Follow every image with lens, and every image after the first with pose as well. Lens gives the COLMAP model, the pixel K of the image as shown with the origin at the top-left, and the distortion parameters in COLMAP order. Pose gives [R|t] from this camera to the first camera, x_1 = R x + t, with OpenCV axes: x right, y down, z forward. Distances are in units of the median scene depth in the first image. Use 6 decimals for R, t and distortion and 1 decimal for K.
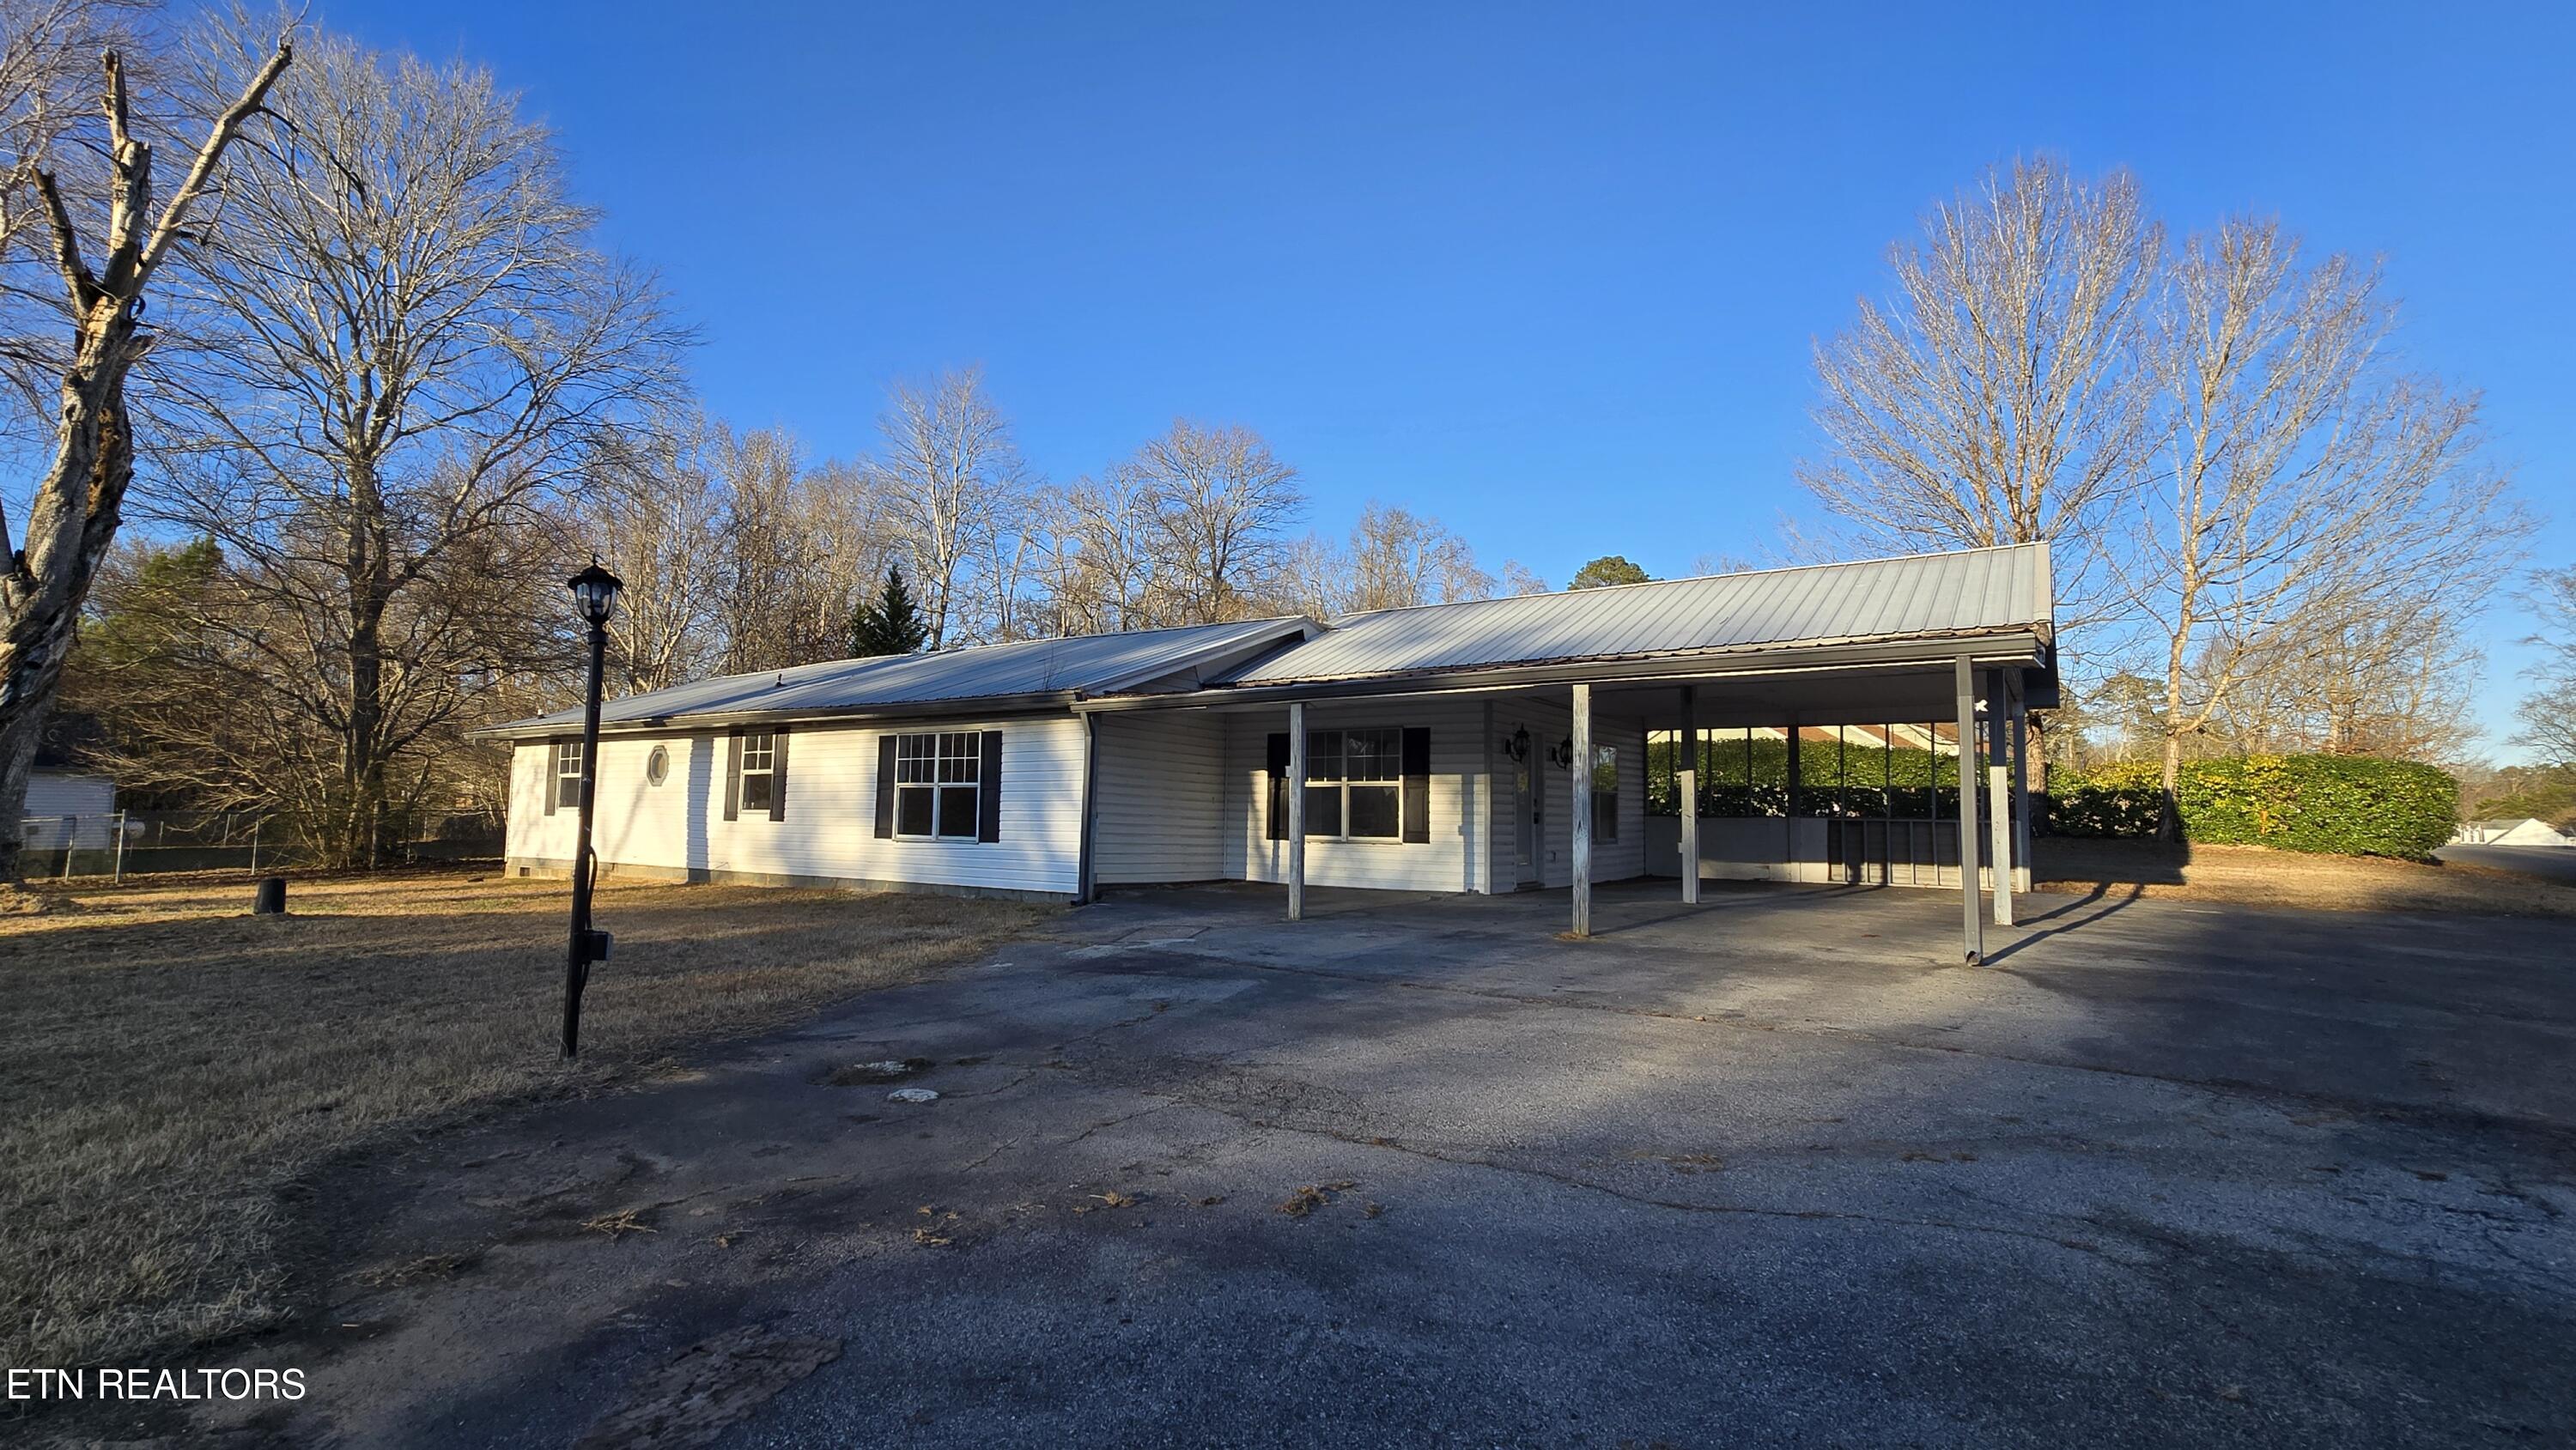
lens RADIAL K [[1142.6, 0, 1292.8], [0, 1142.6, 718.6], [0, 0, 1]] dist [-0.002844, 0.002917]
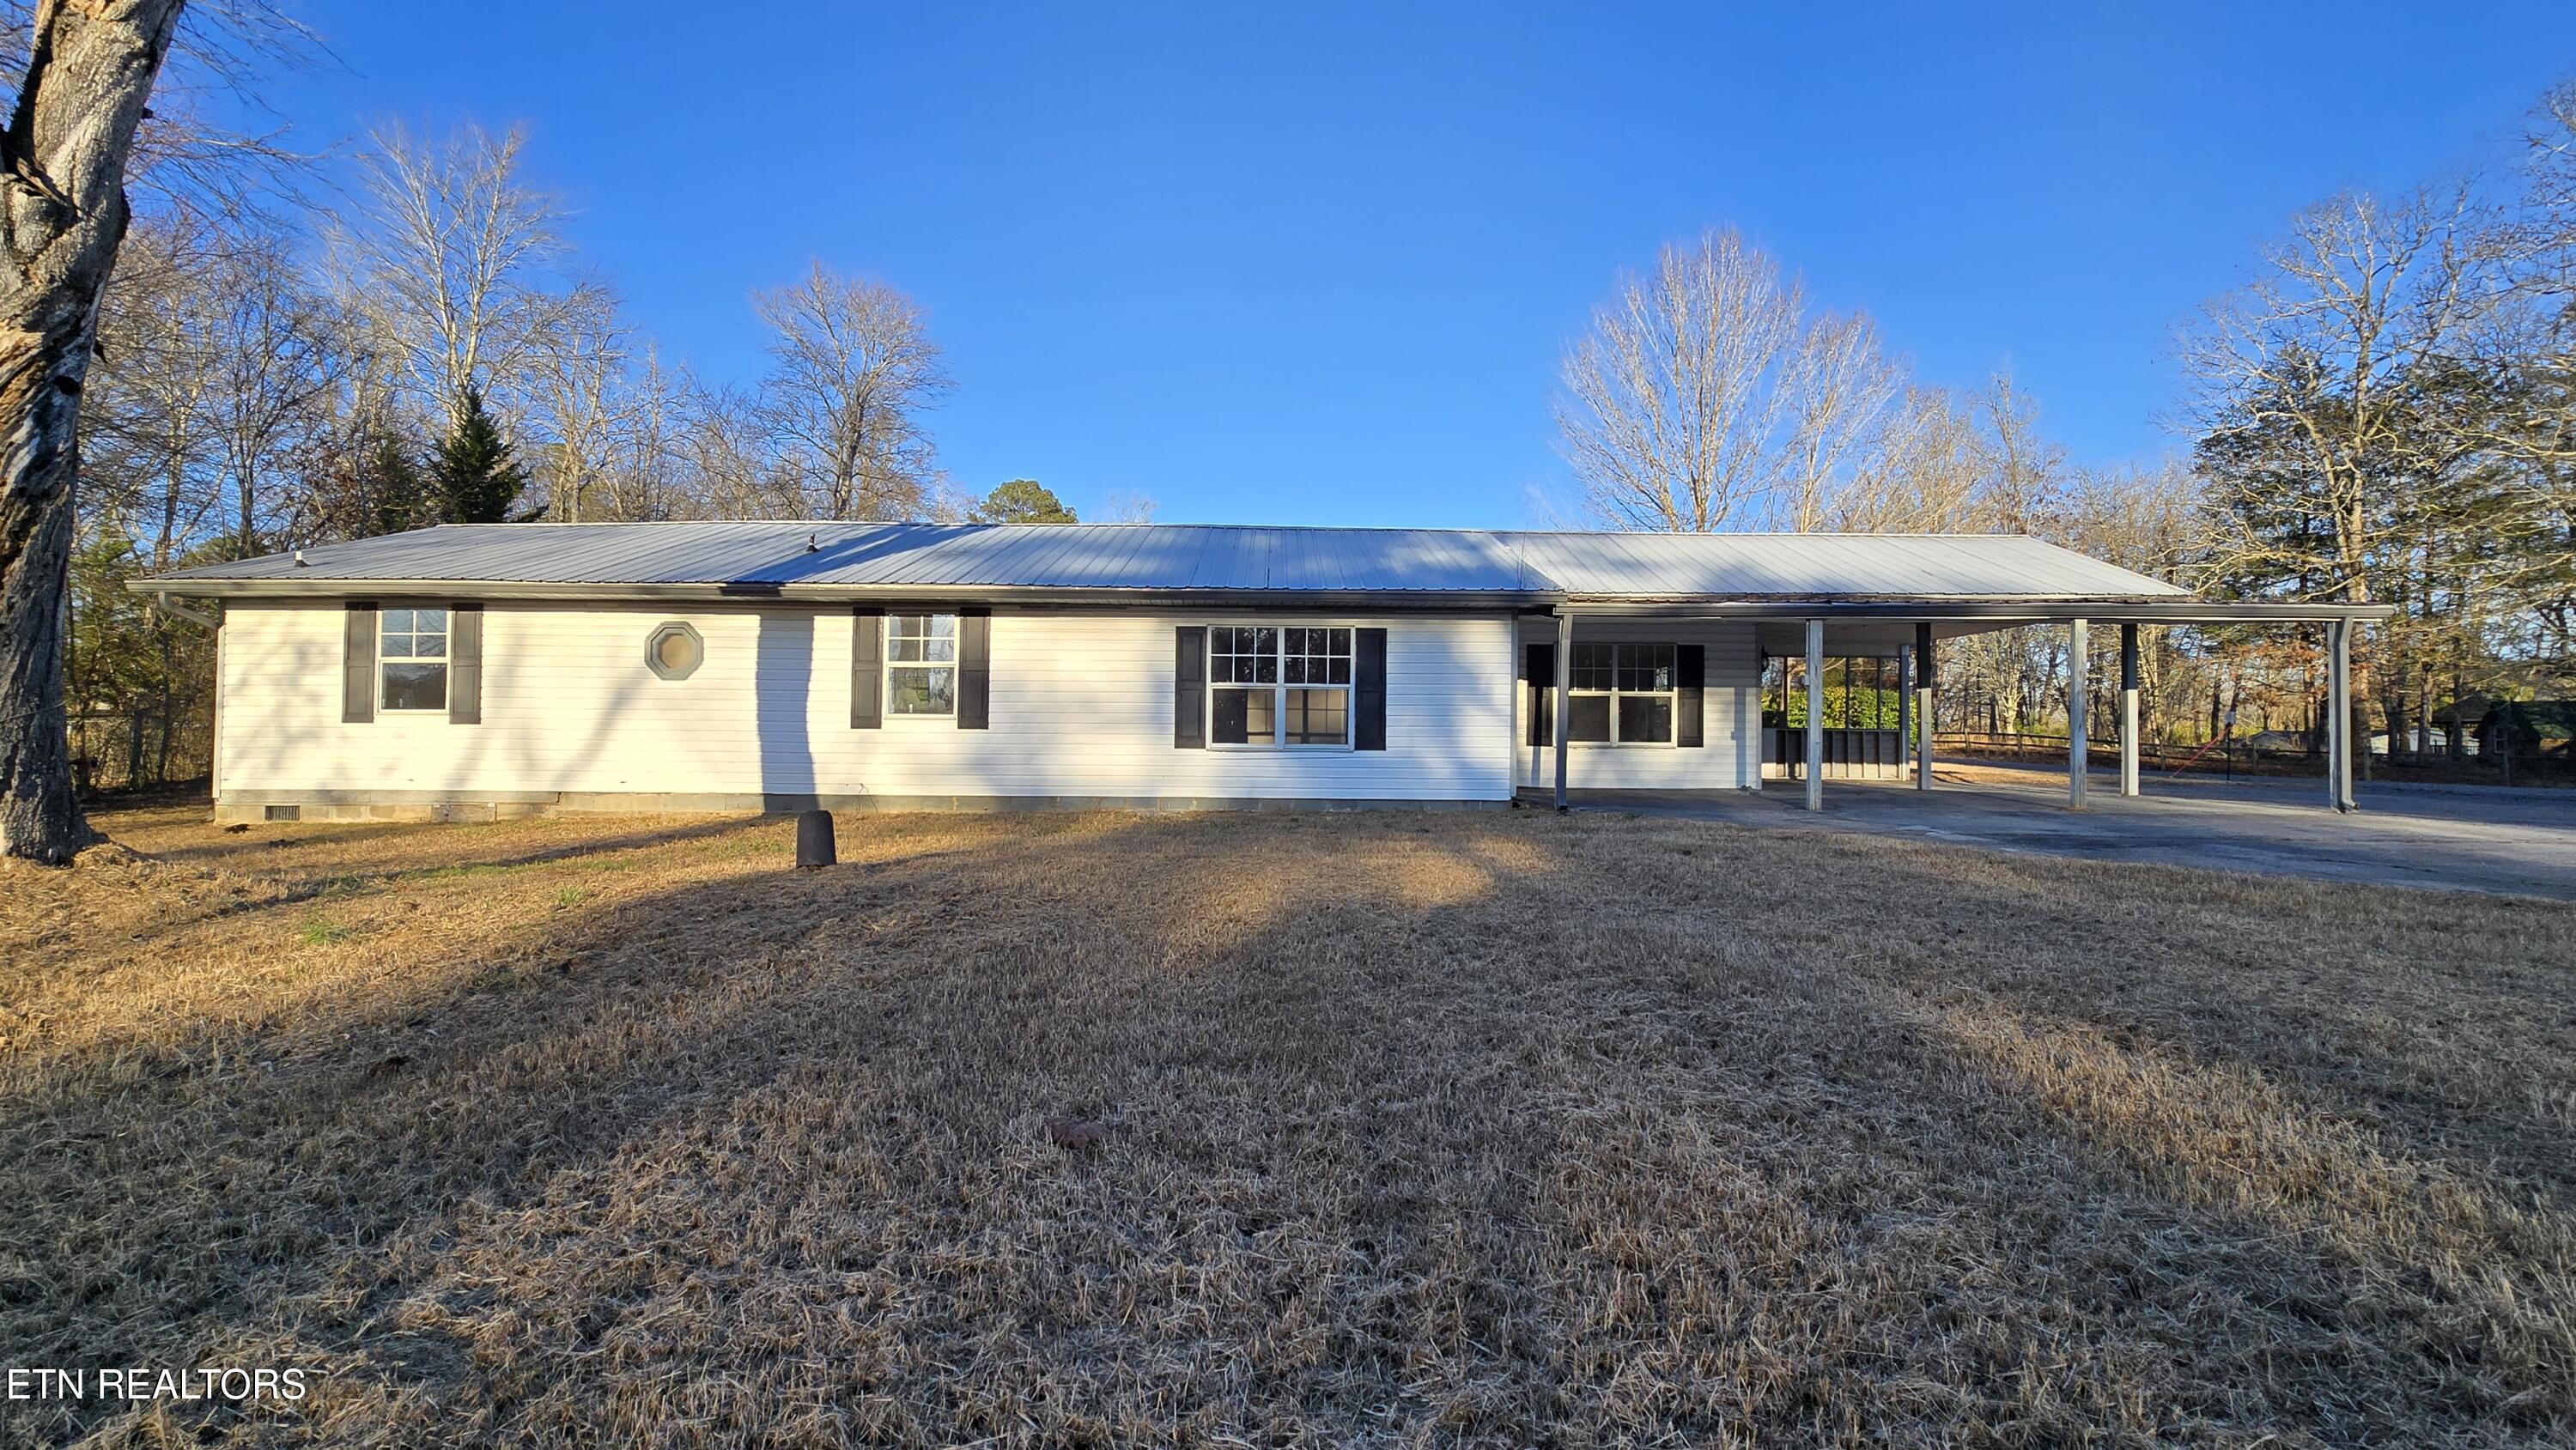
lens RADIAL K [[1142.6, 0, 1295.0], [0, 1142.6, 718.7], [0, 0, 1]] dist [-0.002844, 0.002917]
pose [[0.828412, 0.007662, 0.560066, -0.782887], [-0.044741, 0.997617, 0.052530, 0.035982], [-0.558329, -0.068574, 0.826781, 0.262135]]
